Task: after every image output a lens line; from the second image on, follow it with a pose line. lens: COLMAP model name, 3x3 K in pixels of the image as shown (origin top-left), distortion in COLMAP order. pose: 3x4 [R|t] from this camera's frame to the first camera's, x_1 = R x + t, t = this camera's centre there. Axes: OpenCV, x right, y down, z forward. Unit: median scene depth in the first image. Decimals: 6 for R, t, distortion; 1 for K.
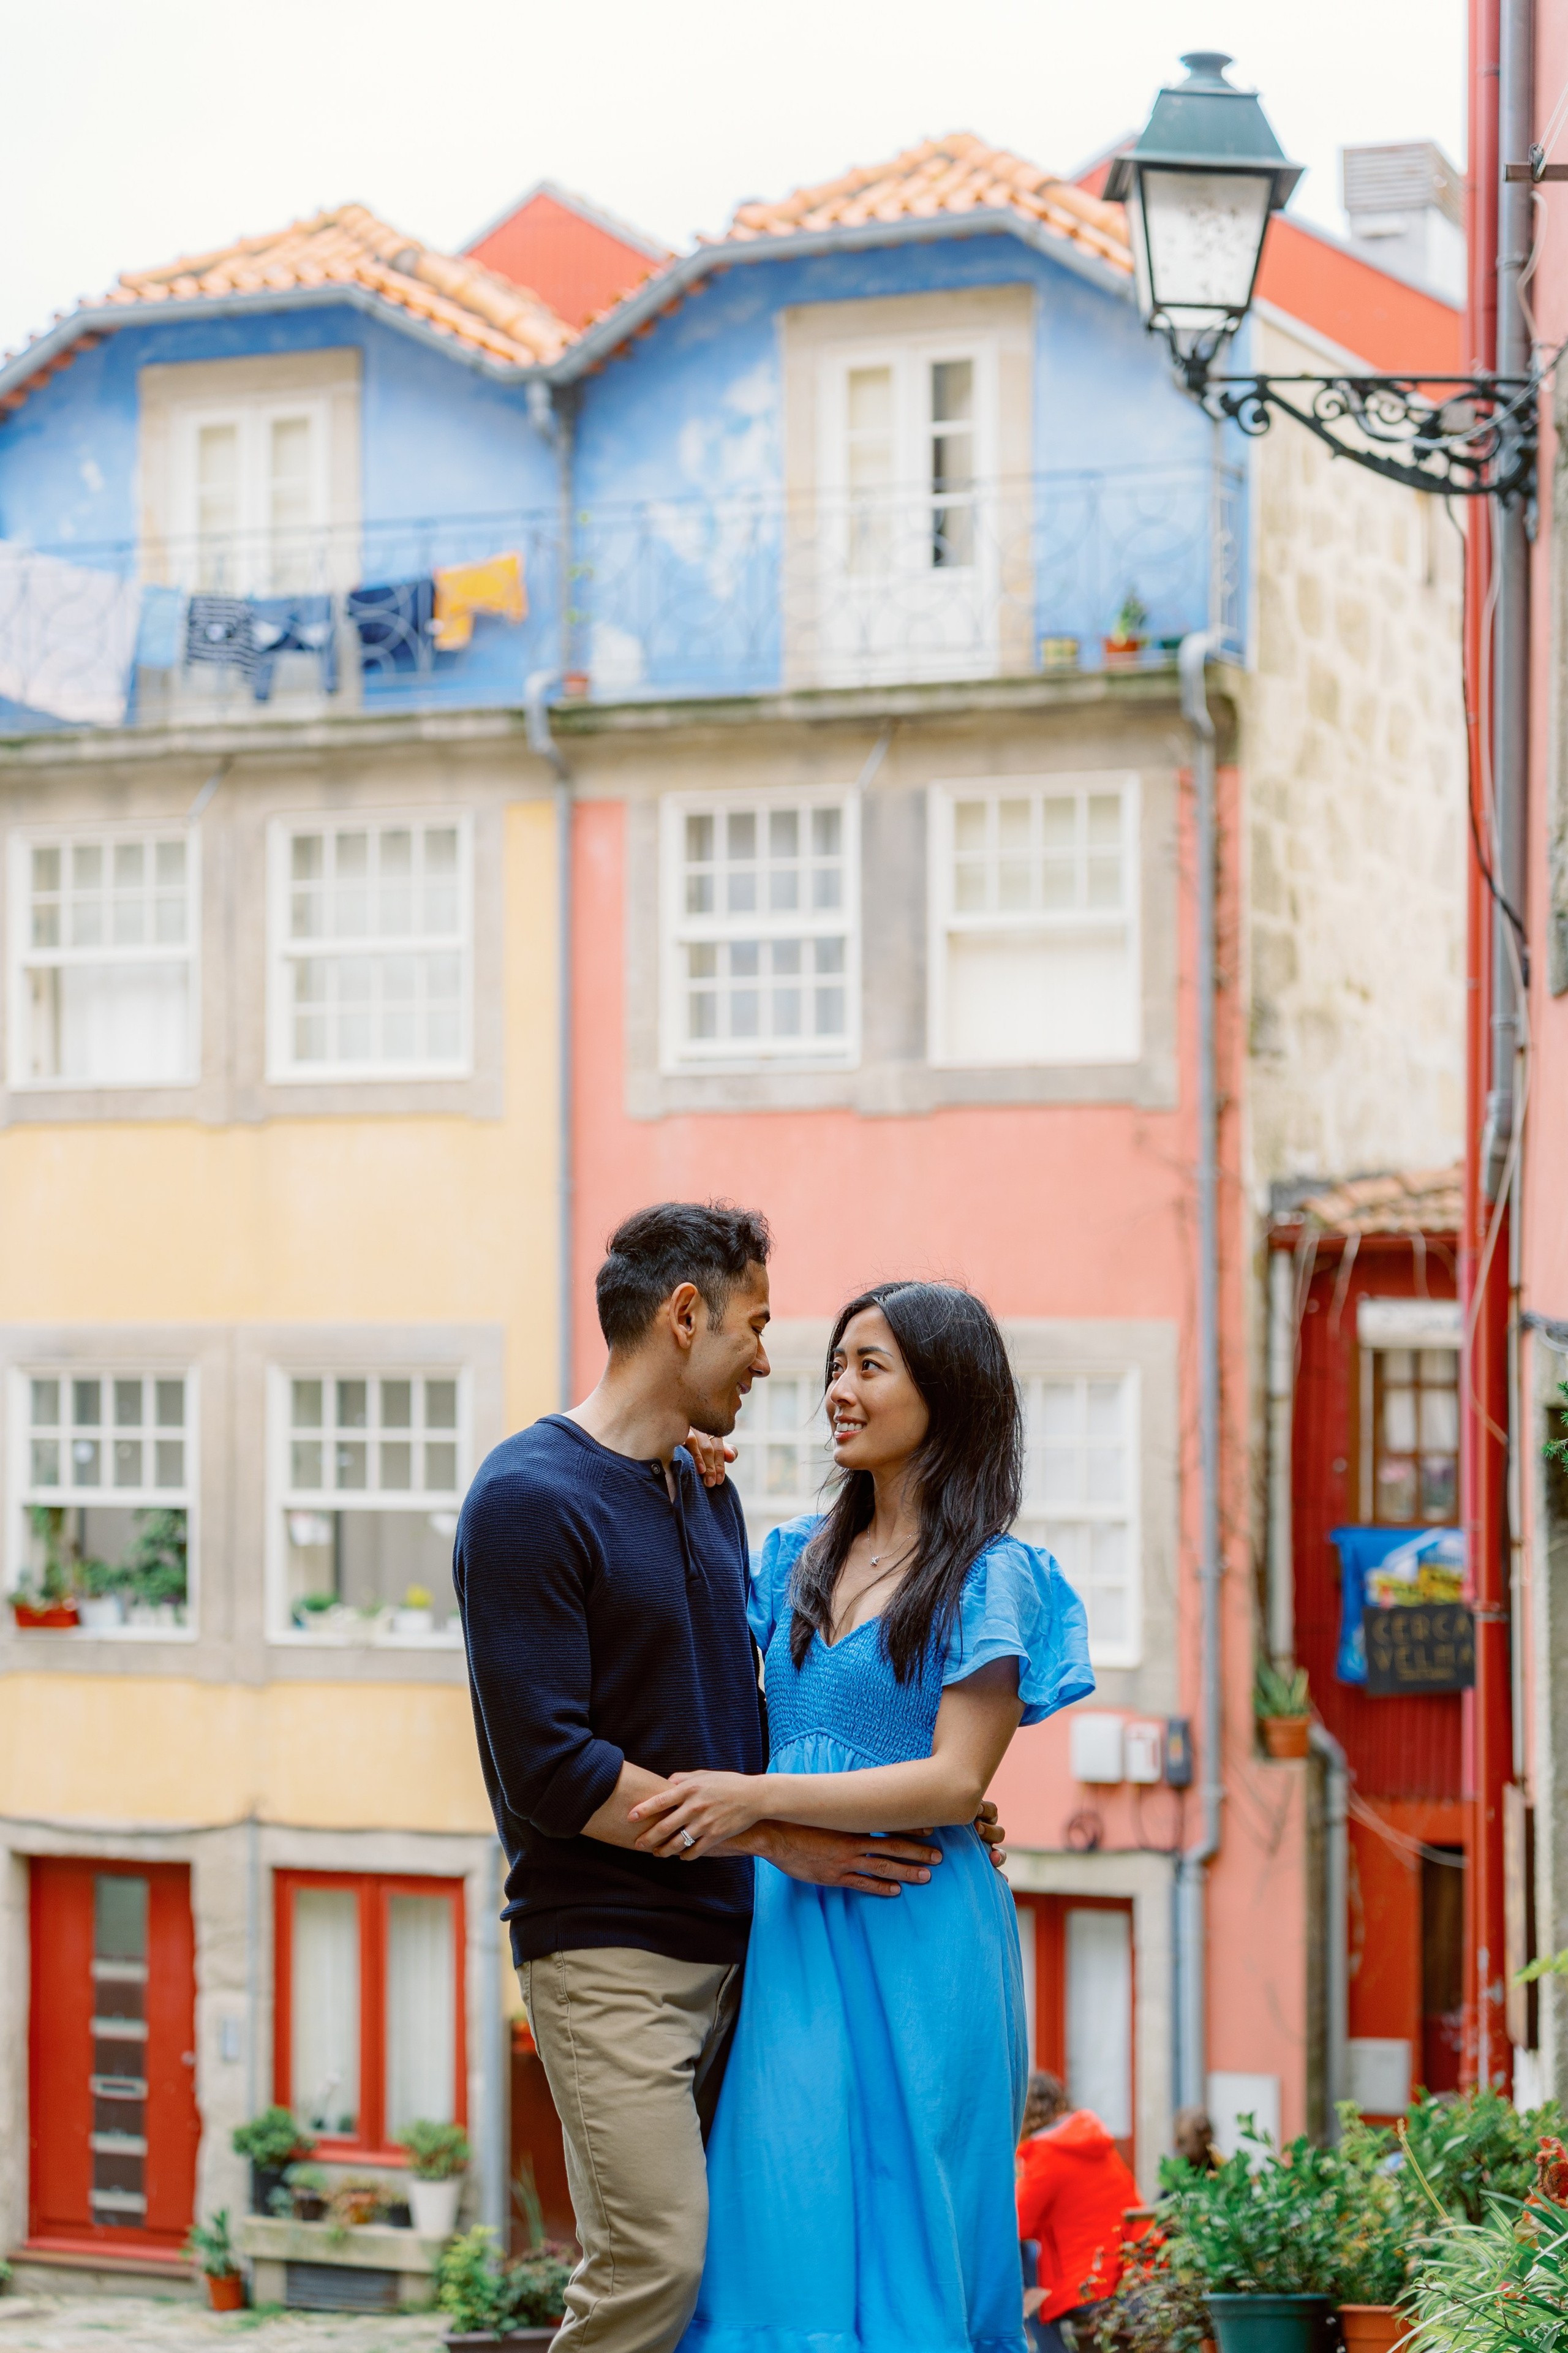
lens RADIAL K [[4746.0, 0, 791.3], [0, 4746.0, 1167.8], [0, 0, 1]] dist [0.031470, -0.272178]
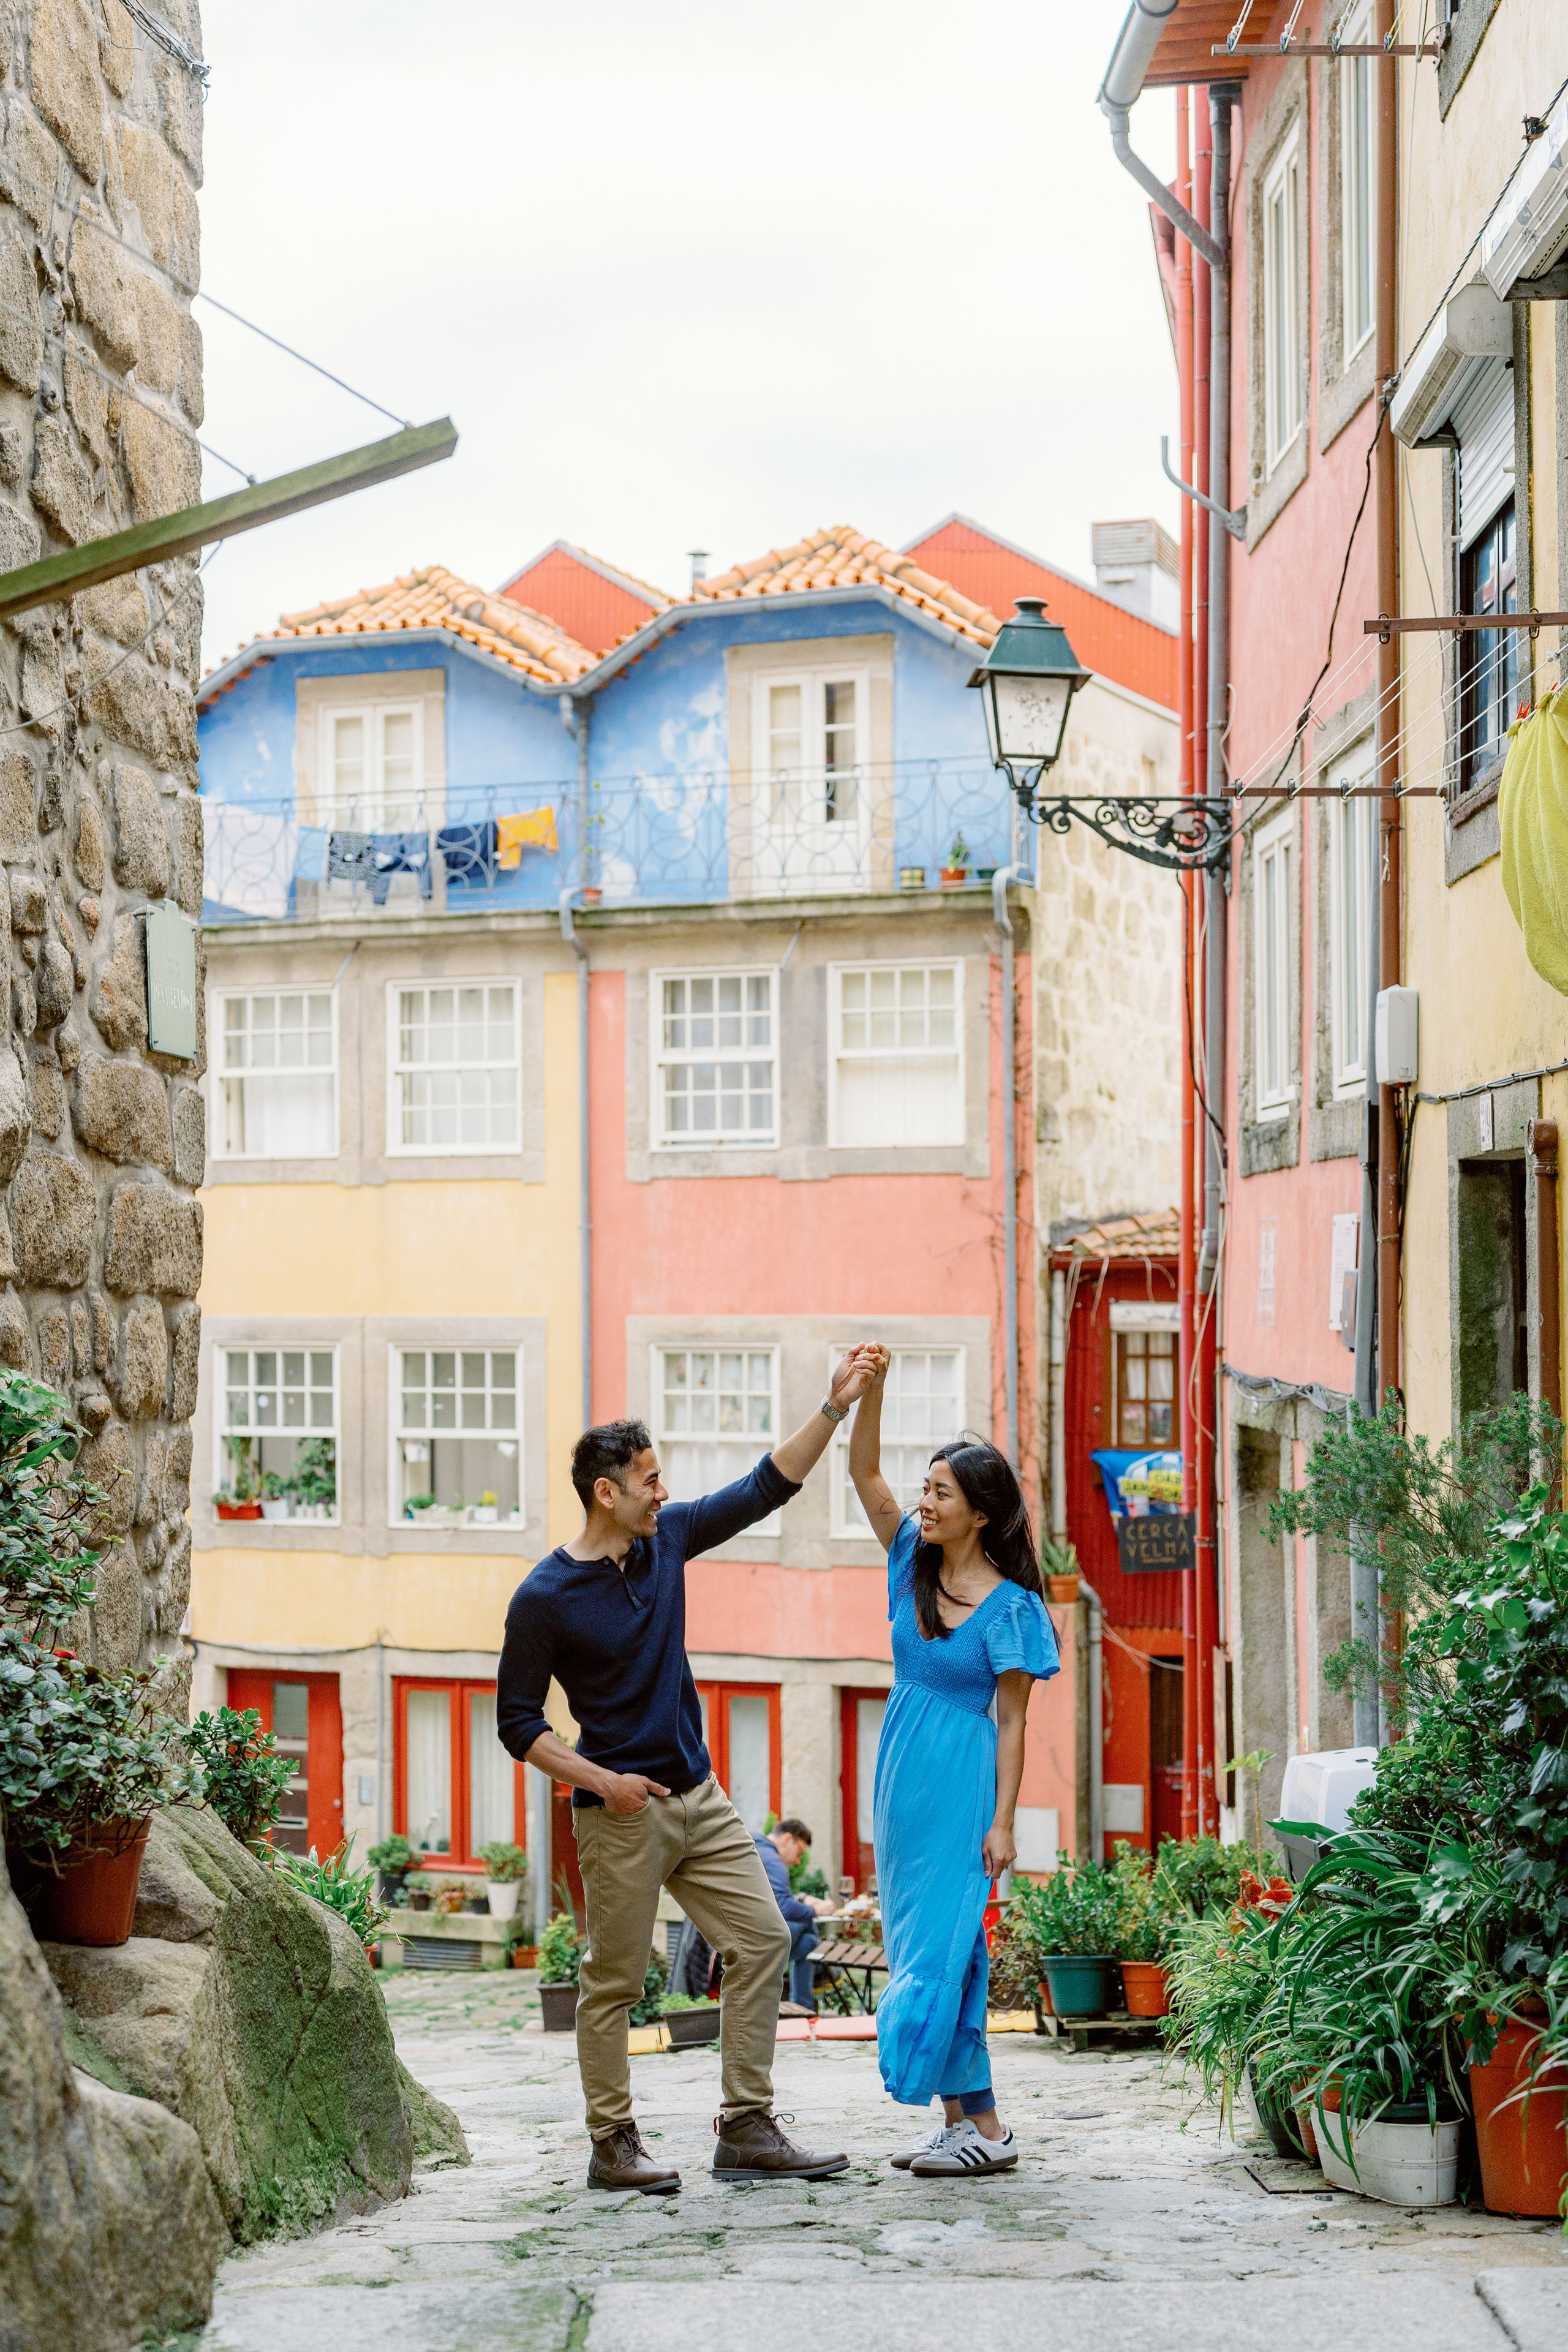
lens RADIAL K [[3456.4, 0, 784.0], [0, 3456.4, 1176.0], [0, 0, 1]] dist [0.006711, -0.001335]
pose [[0.999492, -0.004397, 0.031567, -0.019296], [0.003987, 0.999907, 0.013028, -0.026481], [-0.031622, -0.012895, 0.999417, -0.104155]]
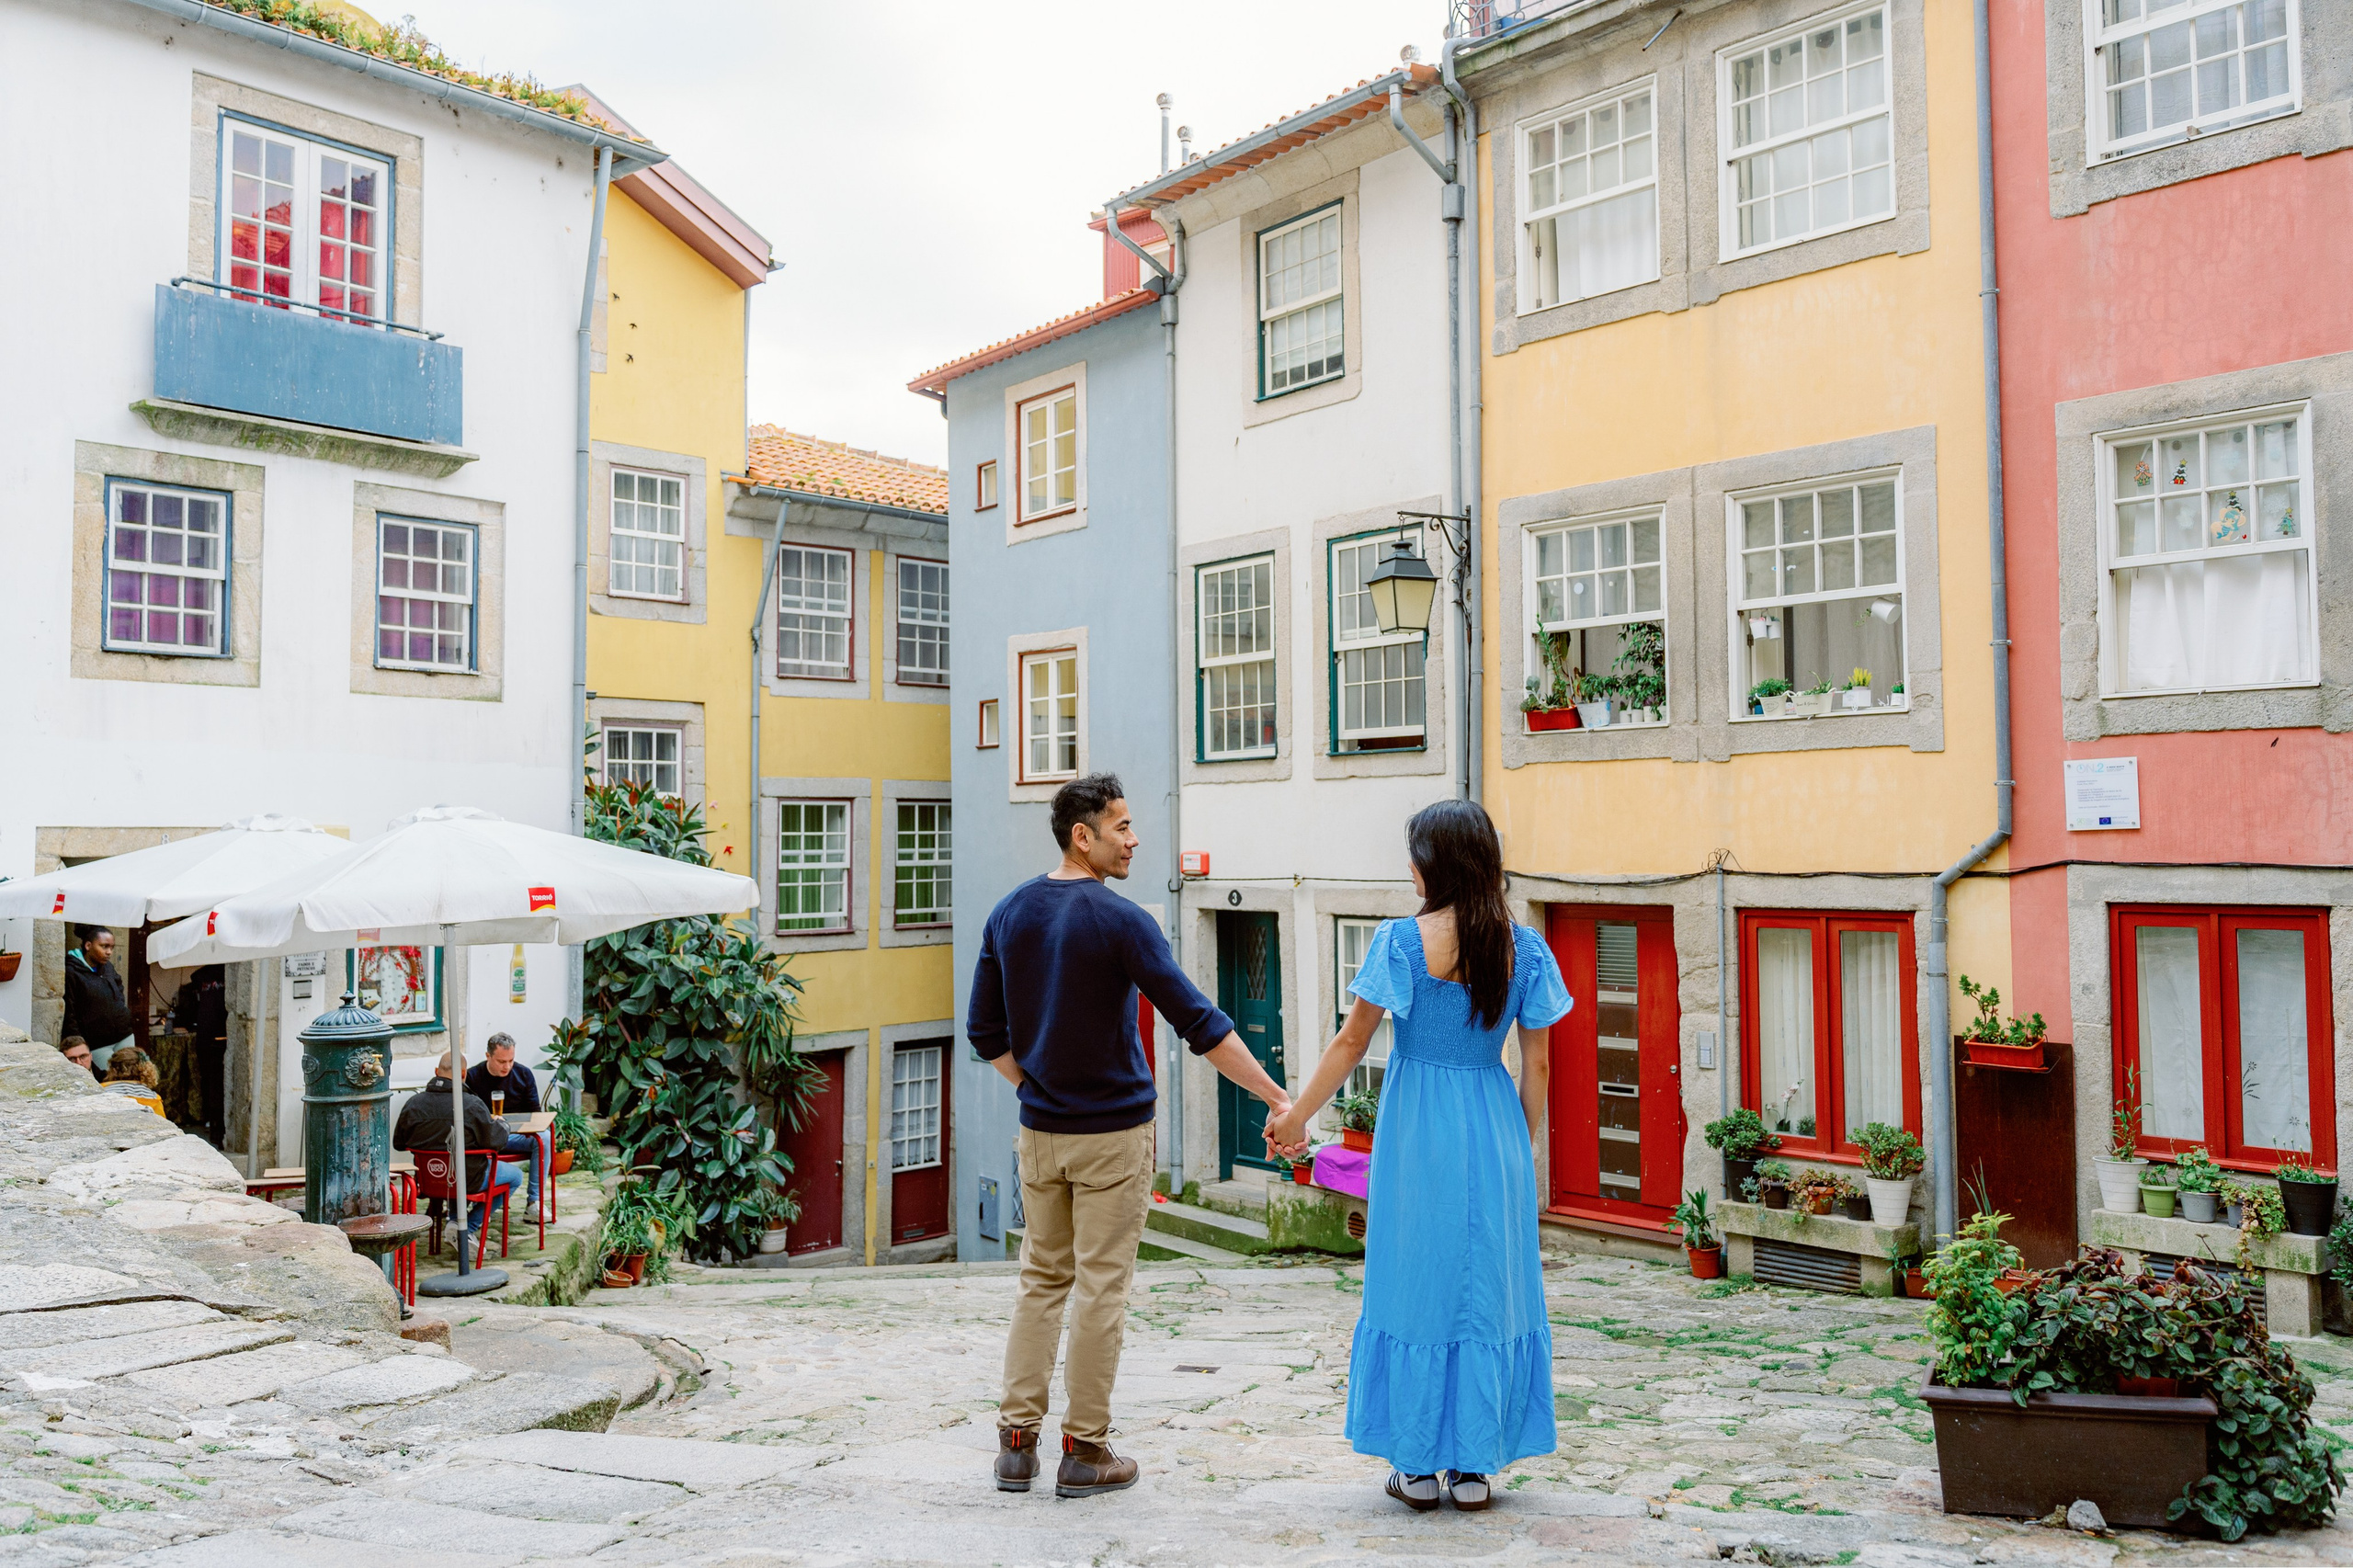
lens RADIAL K [[1855.8, 0, 1174.8], [0, 1855.8, 776.7], [0, 0, 1]] dist [-0.002891, -0.004661]
pose [[0.907711, -0.023791, -0.418922, -0.042170], [0.020949, 0.999716, -0.011383, 0.118919], [0.419074, 0.001557, 0.907951, 0.526857]]
